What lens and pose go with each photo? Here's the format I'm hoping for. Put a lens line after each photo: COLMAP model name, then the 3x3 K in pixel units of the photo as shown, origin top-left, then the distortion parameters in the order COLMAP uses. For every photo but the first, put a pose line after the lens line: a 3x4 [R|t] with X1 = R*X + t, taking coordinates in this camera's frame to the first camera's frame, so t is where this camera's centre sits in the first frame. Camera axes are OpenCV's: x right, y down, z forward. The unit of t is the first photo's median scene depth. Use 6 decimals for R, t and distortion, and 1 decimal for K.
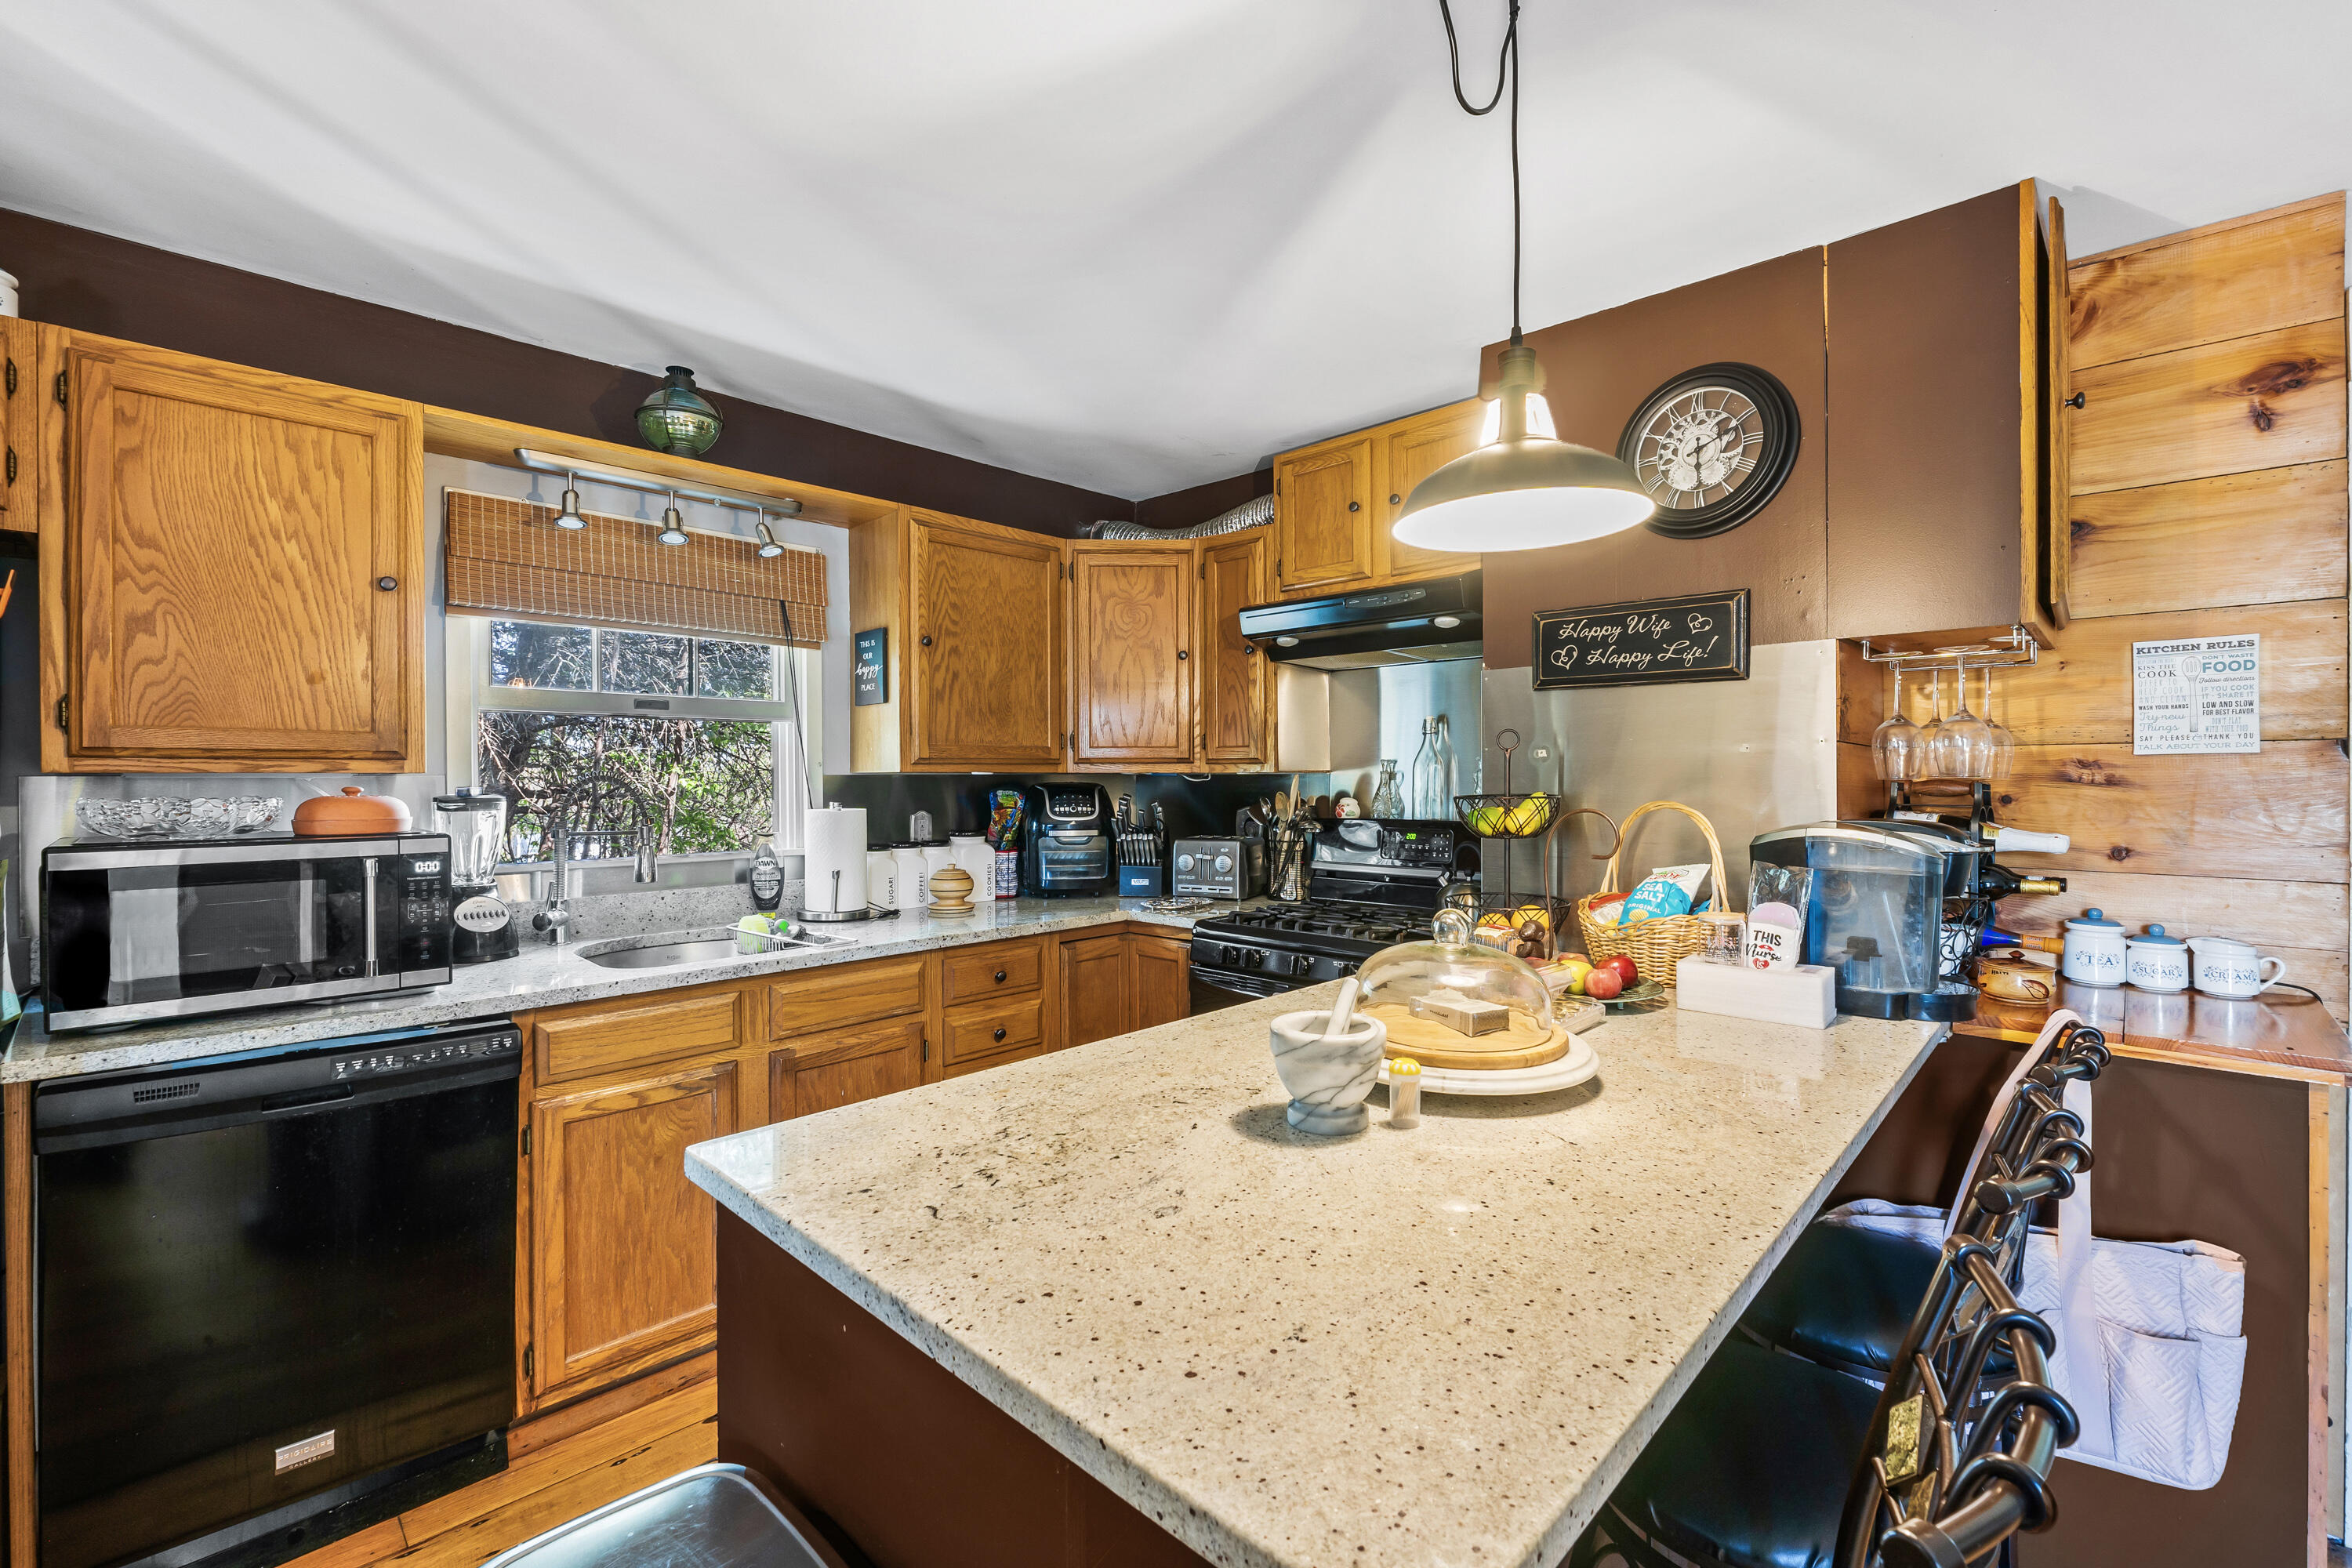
lens RADIAL K [[992.7, 0, 1167.9], [0, 992.7, 780.8], [0, 0, 1]] dist [-0.003530, -0.000455]
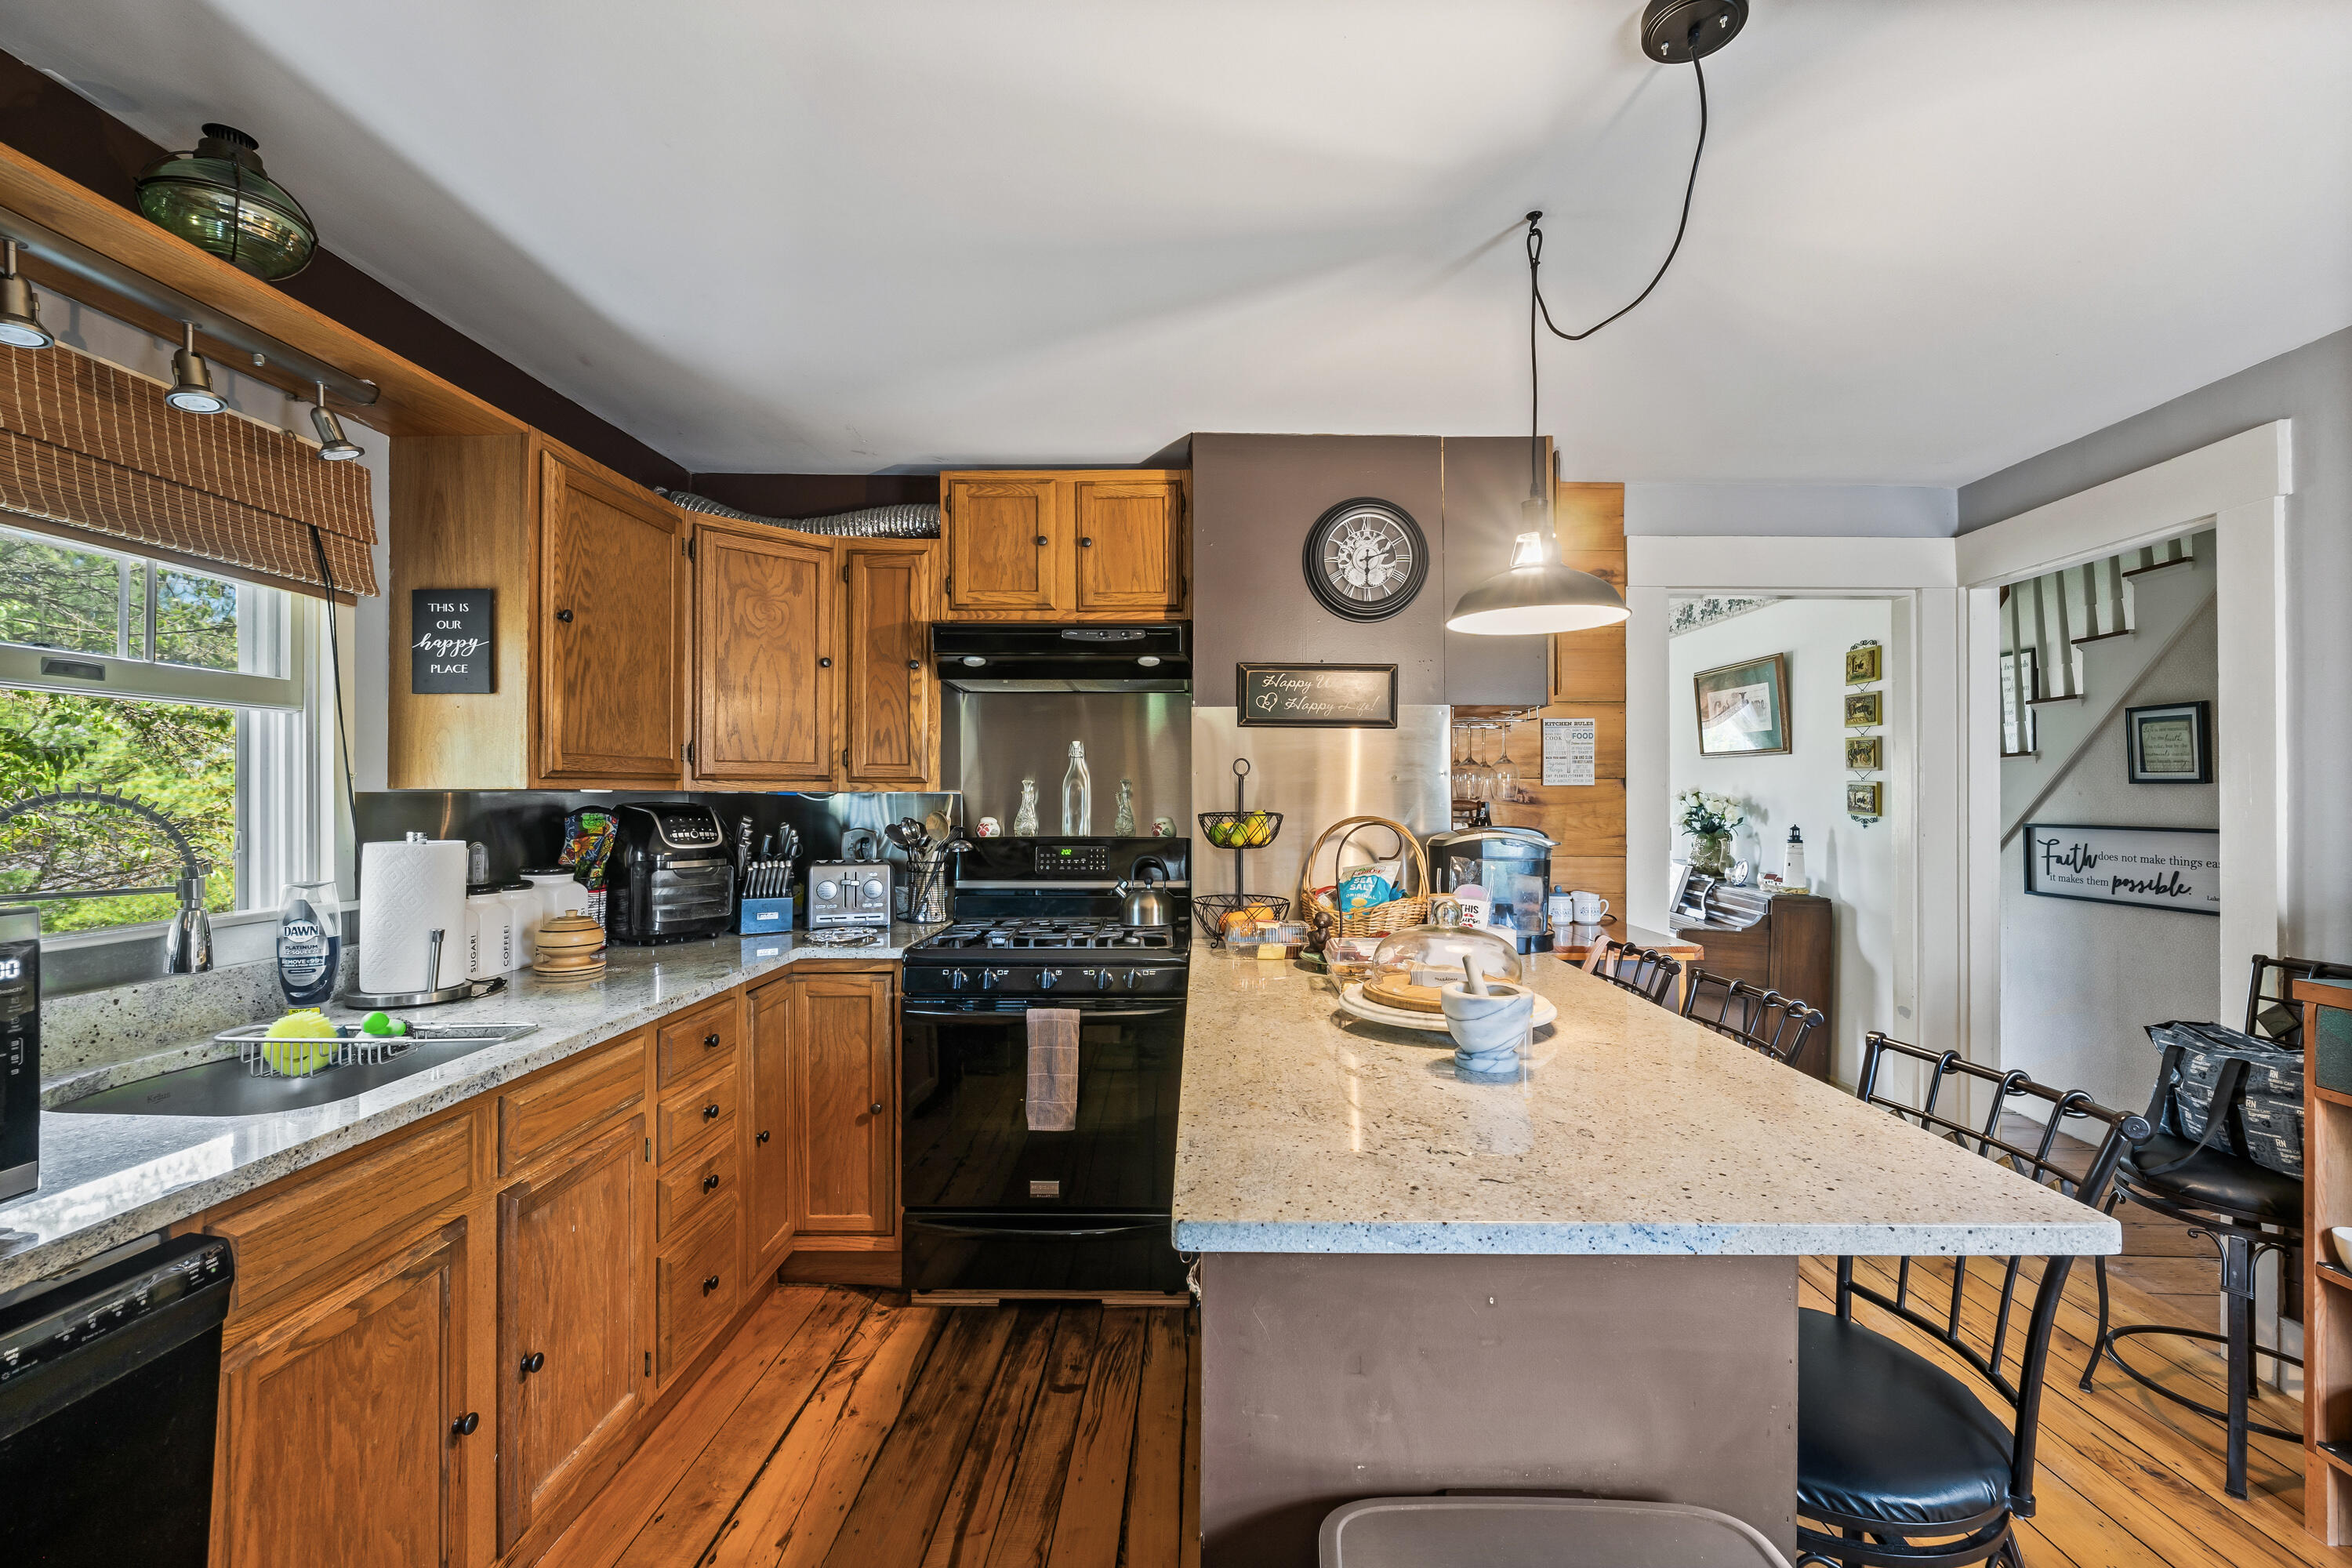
lens RADIAL K [[992.7, 0, 1172.8], [0, 992.7, 789.6], [0, 0, 1]] dist [-0.003530, -0.000455]
pose [[0.728652, 0.007028, 0.684848, -0.412824], [-0.000807, 0.999955, -0.009402, -0.001913], [-0.684884, 0.006298, 0.728625, 0.132687]]
